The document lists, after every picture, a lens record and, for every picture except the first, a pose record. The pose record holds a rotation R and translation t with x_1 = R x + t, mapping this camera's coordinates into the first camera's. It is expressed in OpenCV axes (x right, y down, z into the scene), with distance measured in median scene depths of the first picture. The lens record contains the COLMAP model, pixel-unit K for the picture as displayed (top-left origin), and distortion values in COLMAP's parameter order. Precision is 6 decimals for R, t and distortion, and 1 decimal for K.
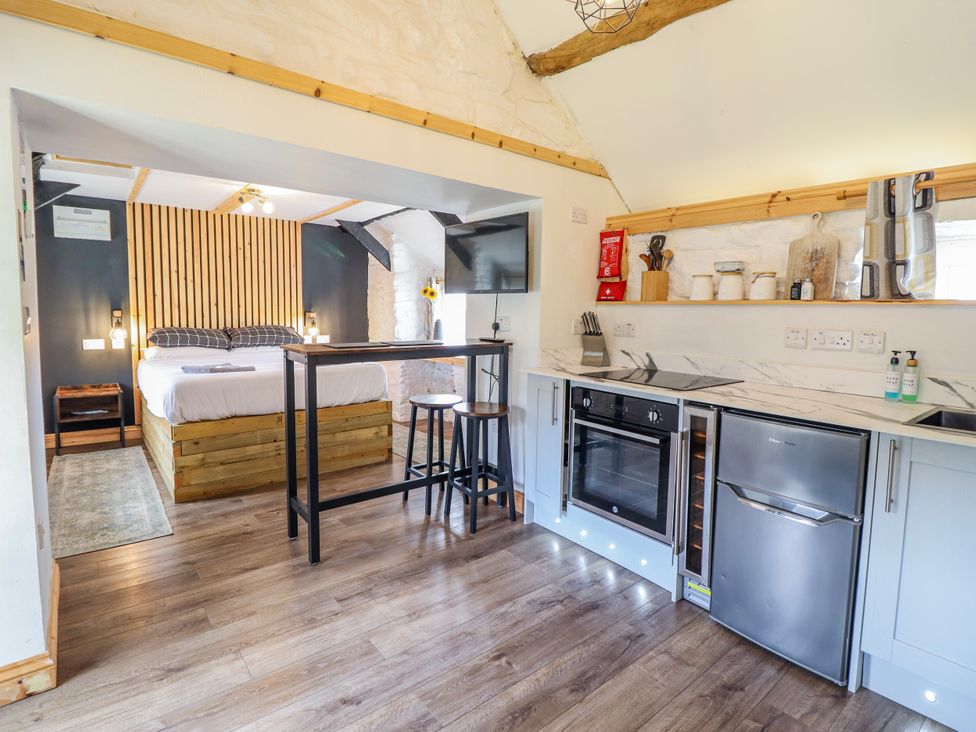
lens RADIAL K [[503.7, 0, 486.0], [0, 503.7, 352.6], [0, 0, 1]] dist [-0.000356, -0.013559]
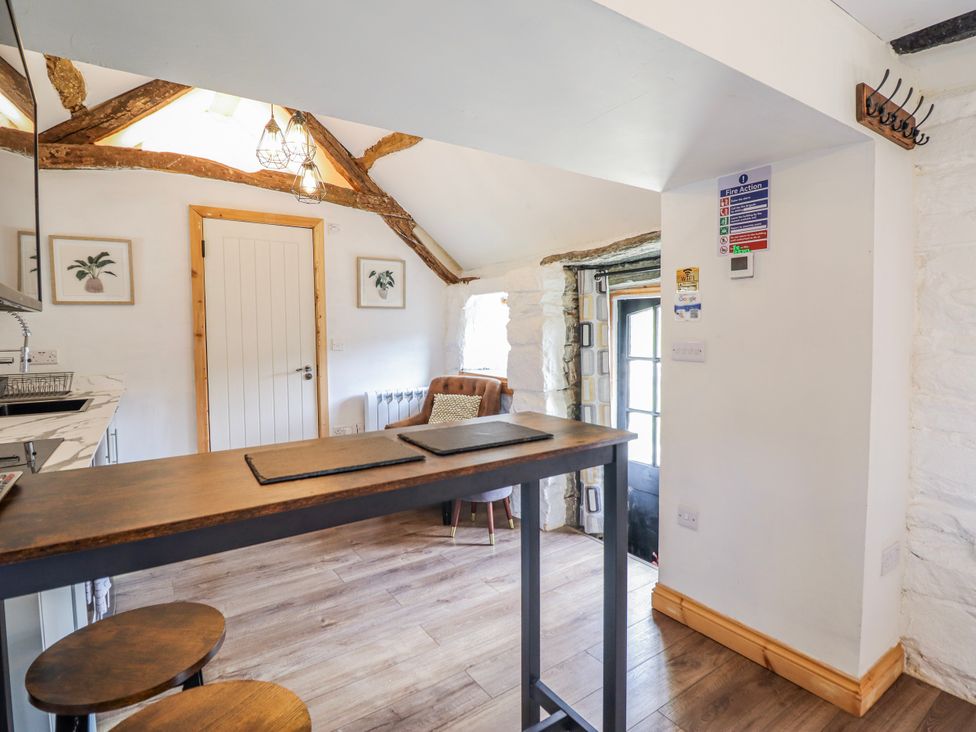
lens RADIAL K [[503.7, 0, 488.6], [0, 503.7, 351.1], [0, 0, 1]] dist [-0.000356, -0.013559]
pose [[-0.997767, -0.008658, 0.066220, -0.338445], [0.000366, 0.990836, 0.135069, -0.166174], [-0.066783, 0.134791, -0.988621, 1.617474]]
